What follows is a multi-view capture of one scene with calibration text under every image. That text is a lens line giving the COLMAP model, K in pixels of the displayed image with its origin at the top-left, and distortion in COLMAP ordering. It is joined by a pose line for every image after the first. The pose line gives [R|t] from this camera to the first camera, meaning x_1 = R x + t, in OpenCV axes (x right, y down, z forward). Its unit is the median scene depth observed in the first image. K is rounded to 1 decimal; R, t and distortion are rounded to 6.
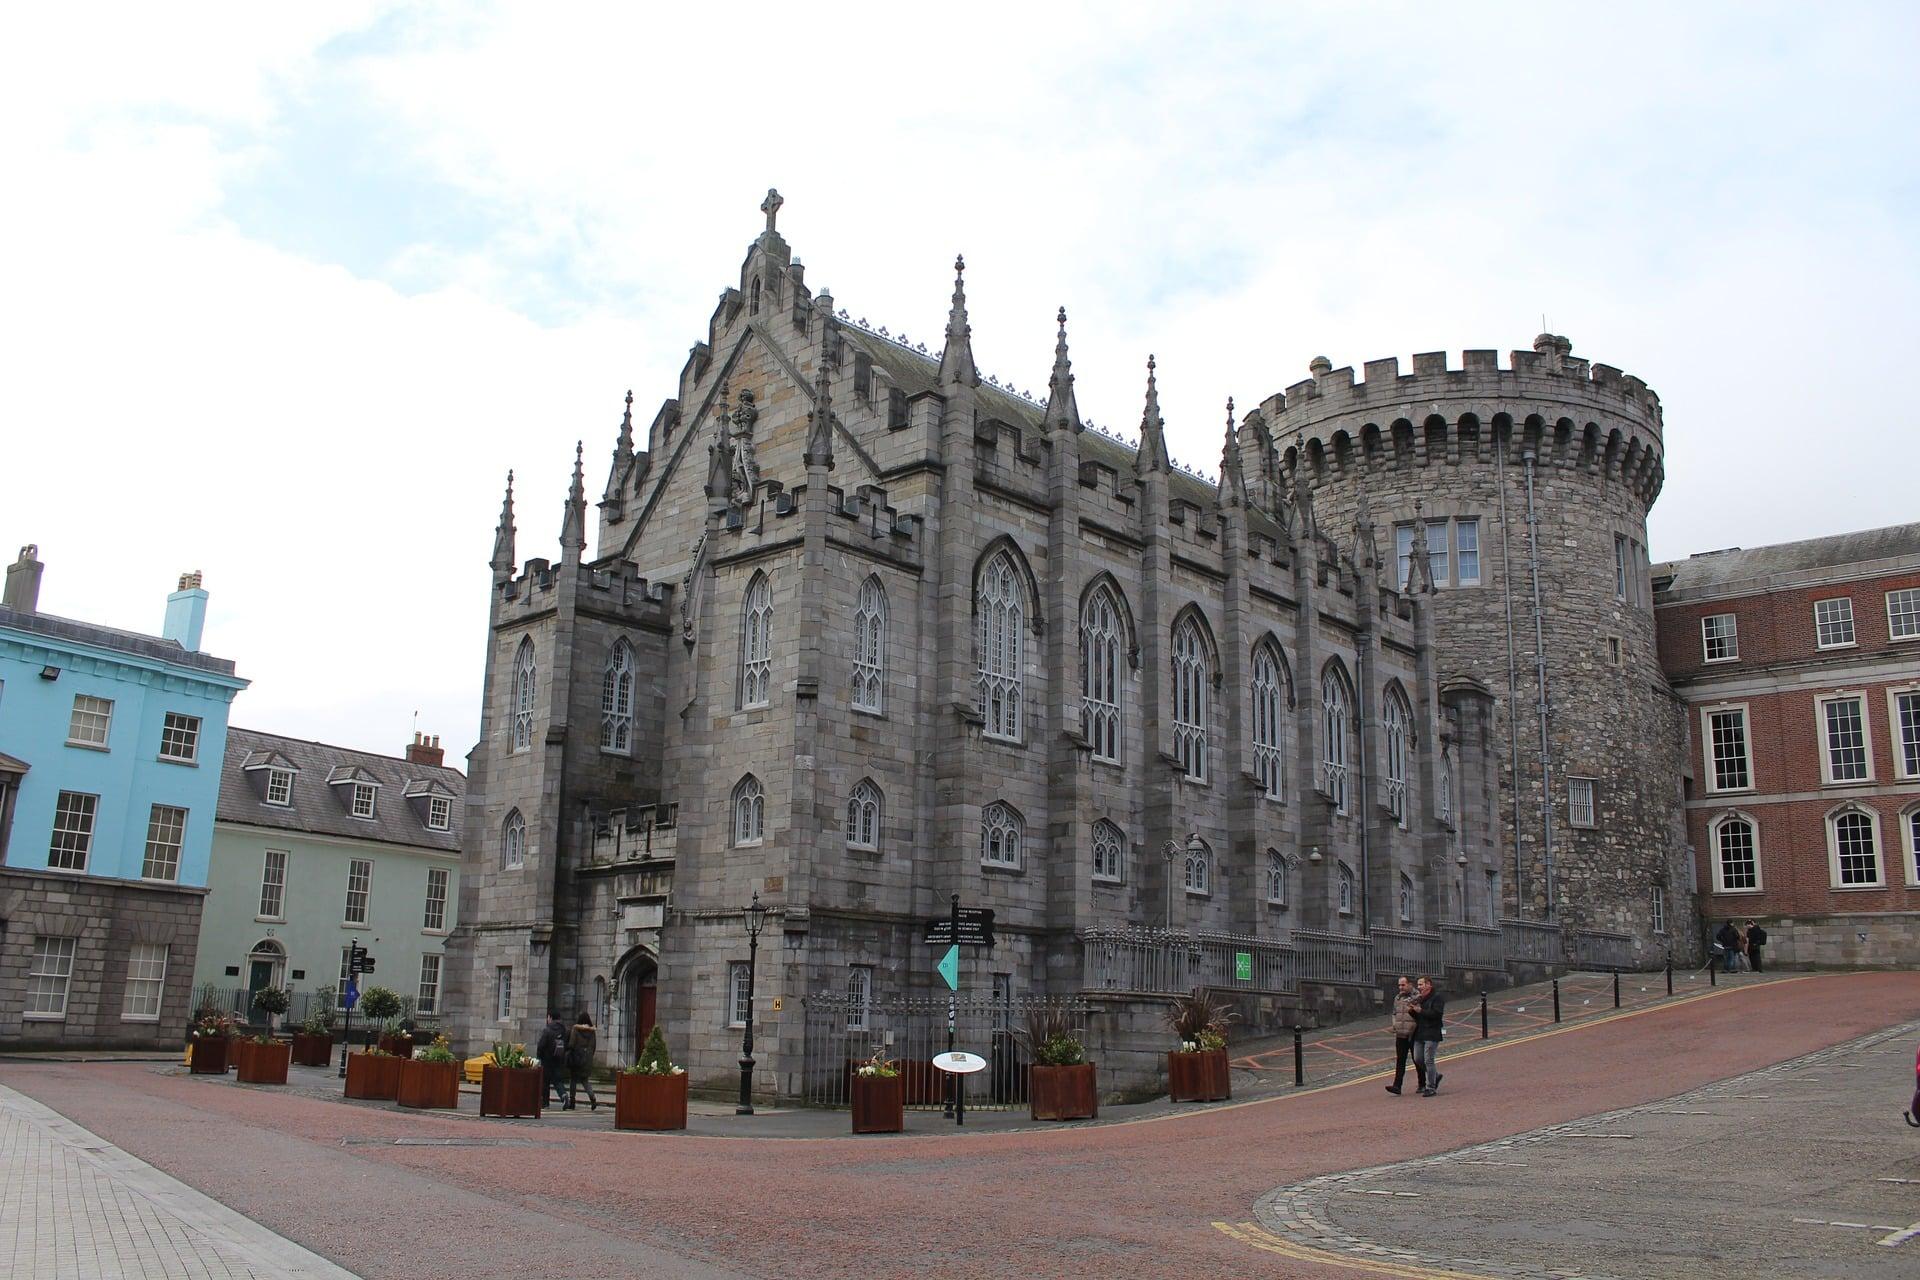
lens RADIAL K [[1697.3, 0, 921.4], [0, 1697.3, 608.5], [0, 0, 1]] dist [-0.154616, 0.180836]
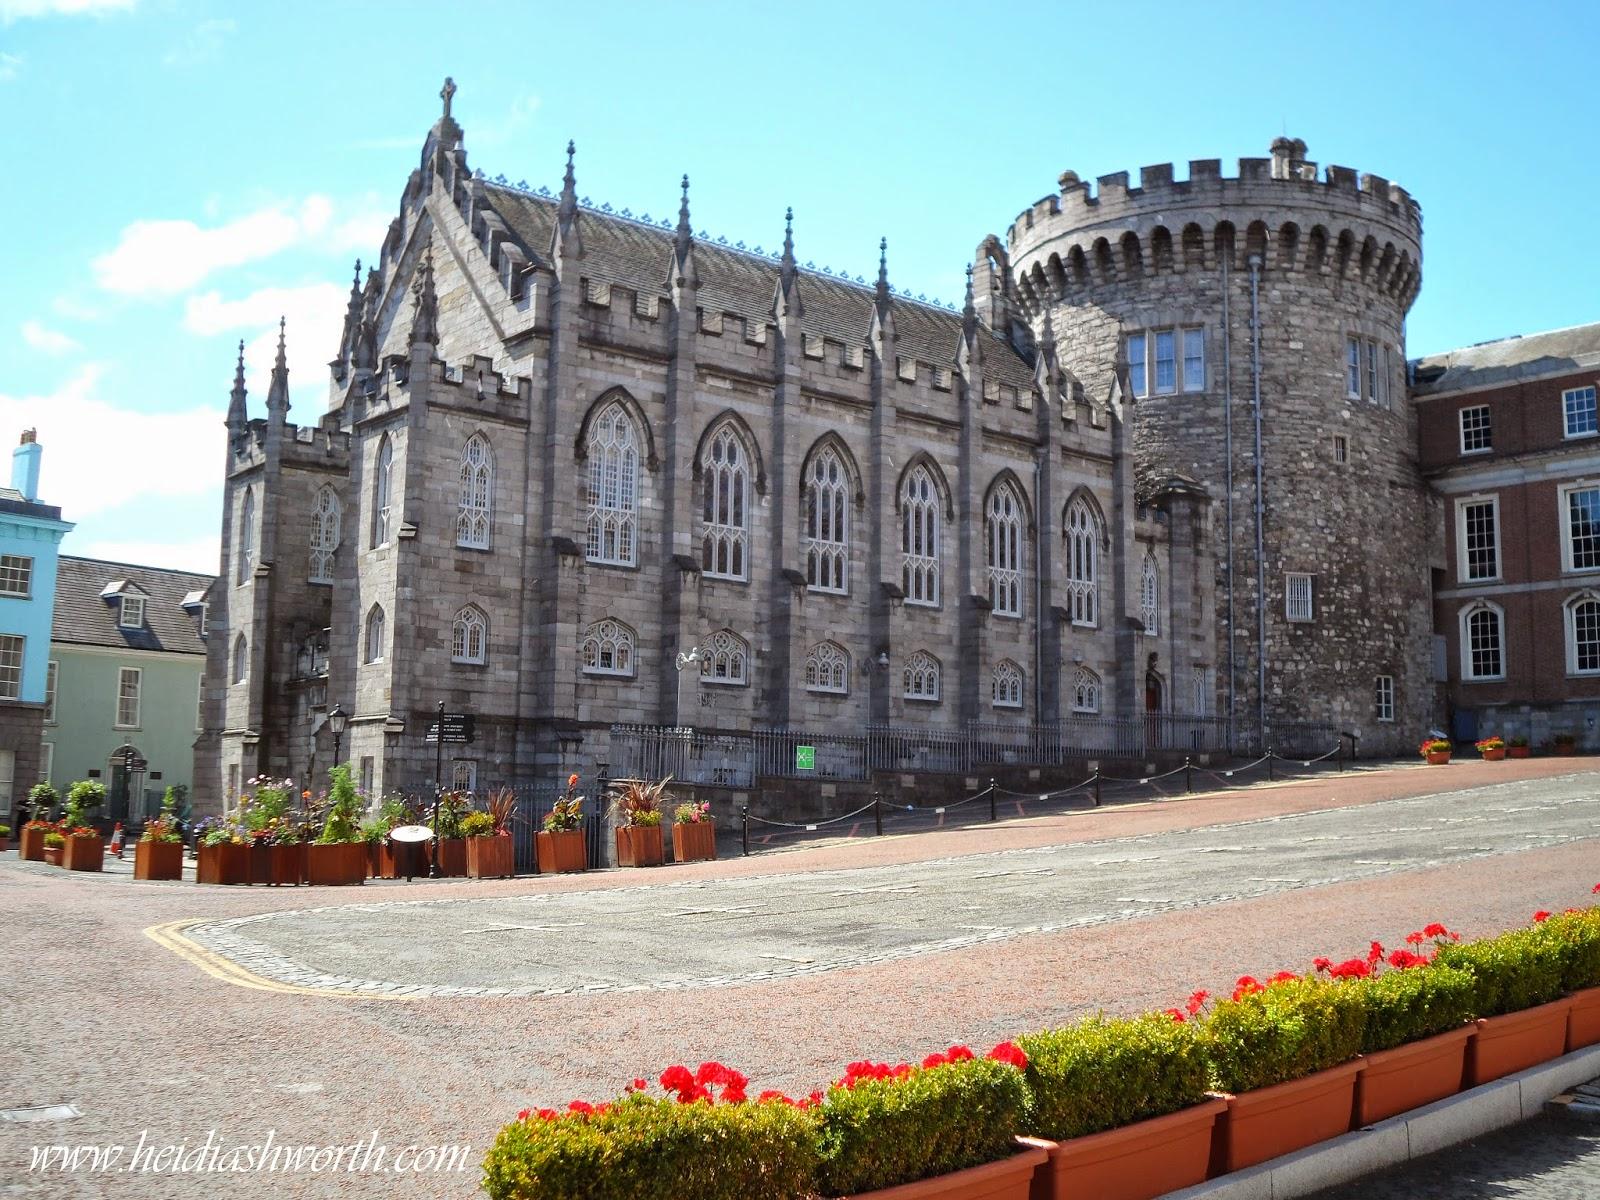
lens RADIAL K [[1793.5, 0, 800.1], [0, 1793.5, 521.0], [0, 0, 1]] dist [-0.087597, 0.005102]
pose [[0.990934, -0.031767, -0.130539, 0.274789], [0.041873, 0.996273, 0.075411, -0.032590], [0.127657, -0.080194, 0.988571, -0.160516]]
